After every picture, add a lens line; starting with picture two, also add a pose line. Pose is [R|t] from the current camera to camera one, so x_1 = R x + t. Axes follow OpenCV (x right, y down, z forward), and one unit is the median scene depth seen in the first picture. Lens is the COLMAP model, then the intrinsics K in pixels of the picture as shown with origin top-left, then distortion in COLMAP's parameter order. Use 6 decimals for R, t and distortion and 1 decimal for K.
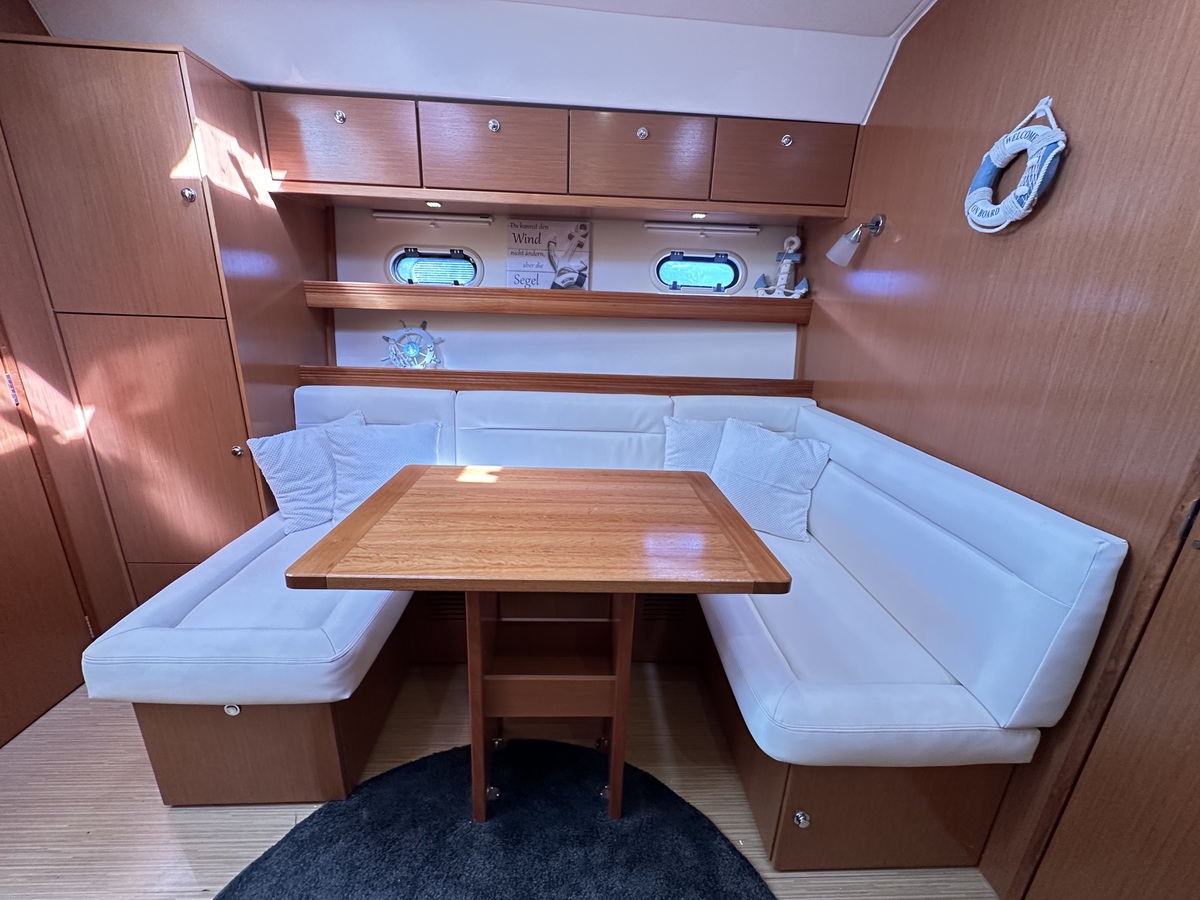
lens RADIAL K [[478.7, 0, 597.8], [0, 478.7, 449.8], [0, 0, 1]] dist [-0.004318, 0.000412]
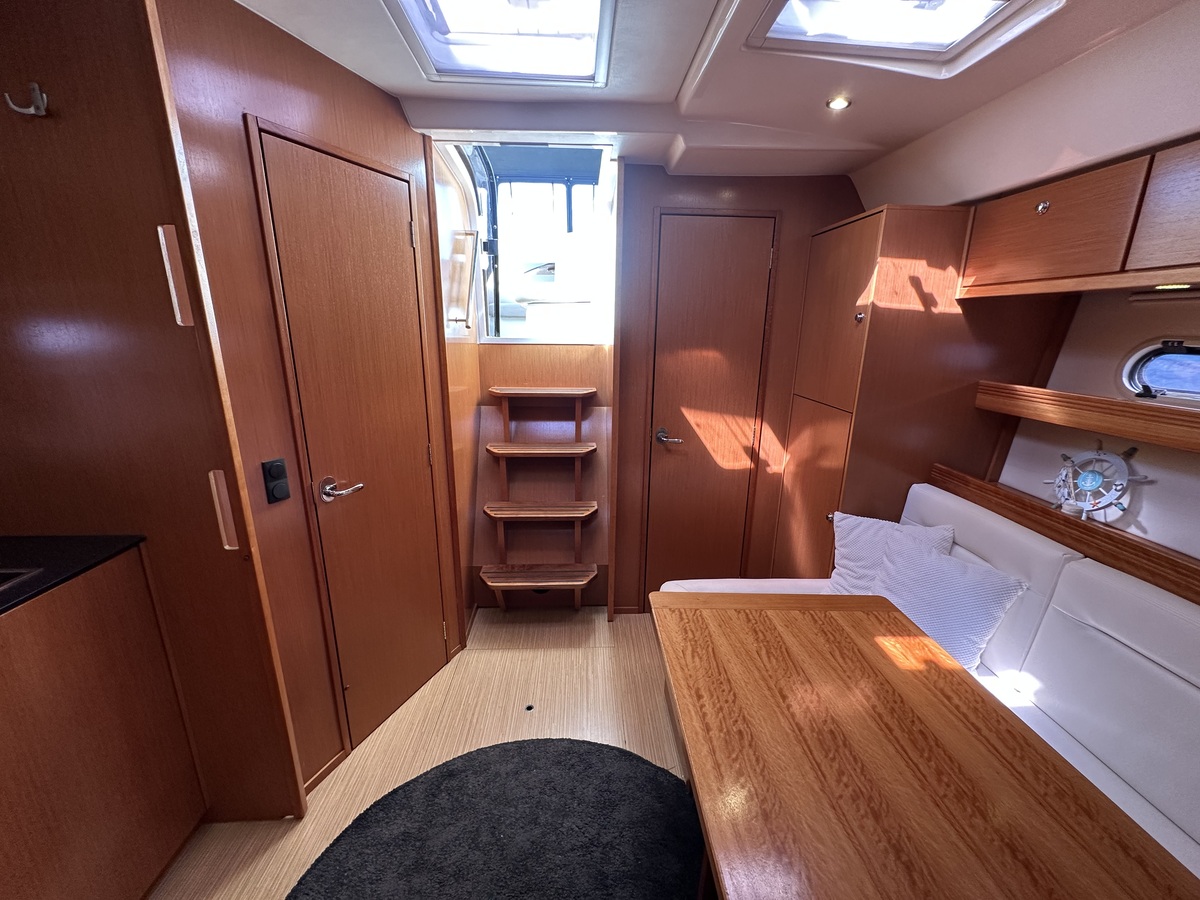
lens RADIAL K [[478.7, 0, 604.2], [0, 478.7, 451.4], [0, 0, 1]] dist [-0.004318, 0.000412]
pose [[0.002074, 0.219943, -0.975511, 0.372990], [-0.314560, 0.926137, 0.208142, -0.216882], [0.949235, 0.306425, 0.071106, 0.318051]]
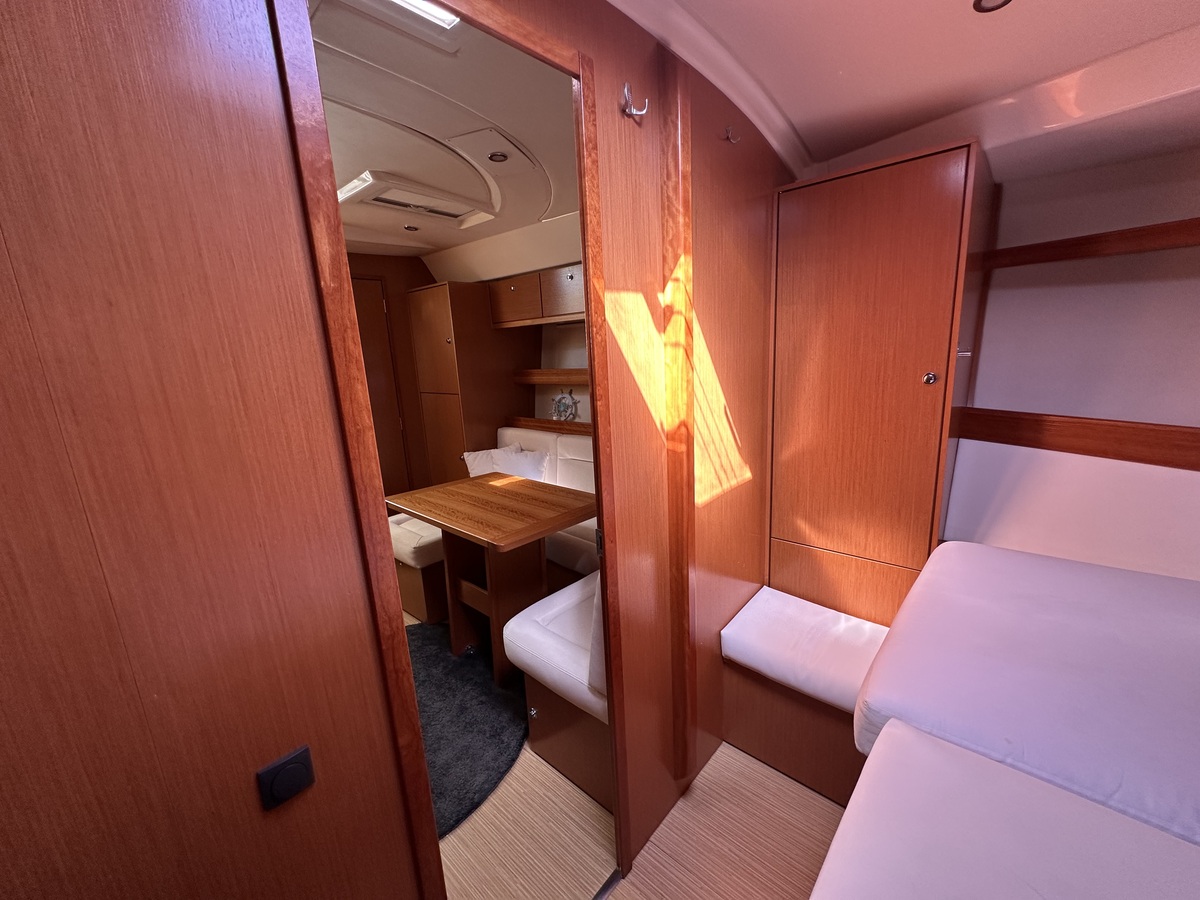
lens RADIAL K [[478.7, 0, 600.1], [0, 478.7, 451.7], [0, 0, 1]] dist [-0.004318, 0.000412]
pose [[0.711833, 0.077734, -0.698033, 1.050483], [-0.134885, 0.990486, -0.027251, -0.044860], [0.689274, 0.113553, 0.715546, -0.047431]]
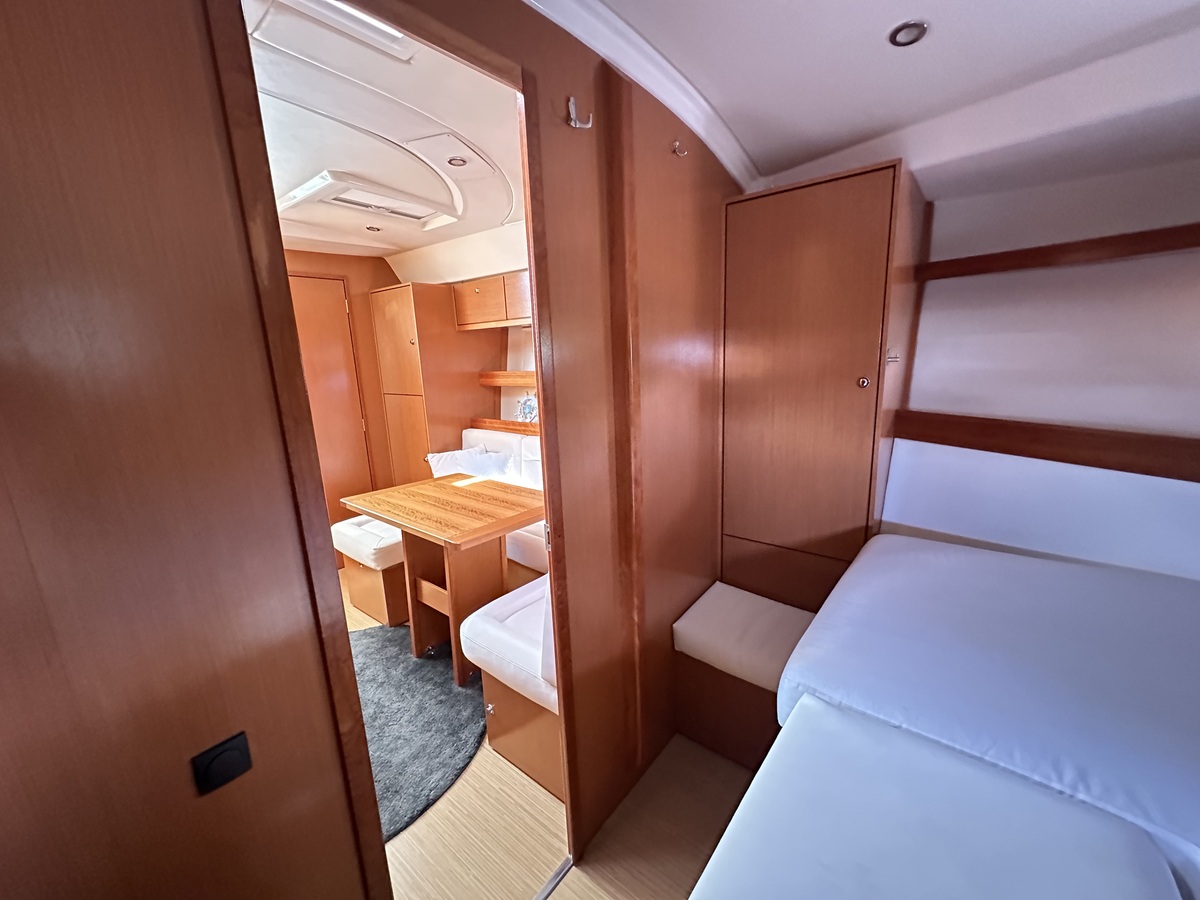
lens RADIAL K [[478.7, 0, 599.3], [0, 478.7, 451.6], [0, 0, 1]] dist [-0.004318, 0.000412]
pose [[0.748036, 0.072353, -0.659703, 1.097087], [-0.132640, 0.990283, -0.041790, -0.041001], [0.650269, 0.118763, 0.750364, -0.041068]]
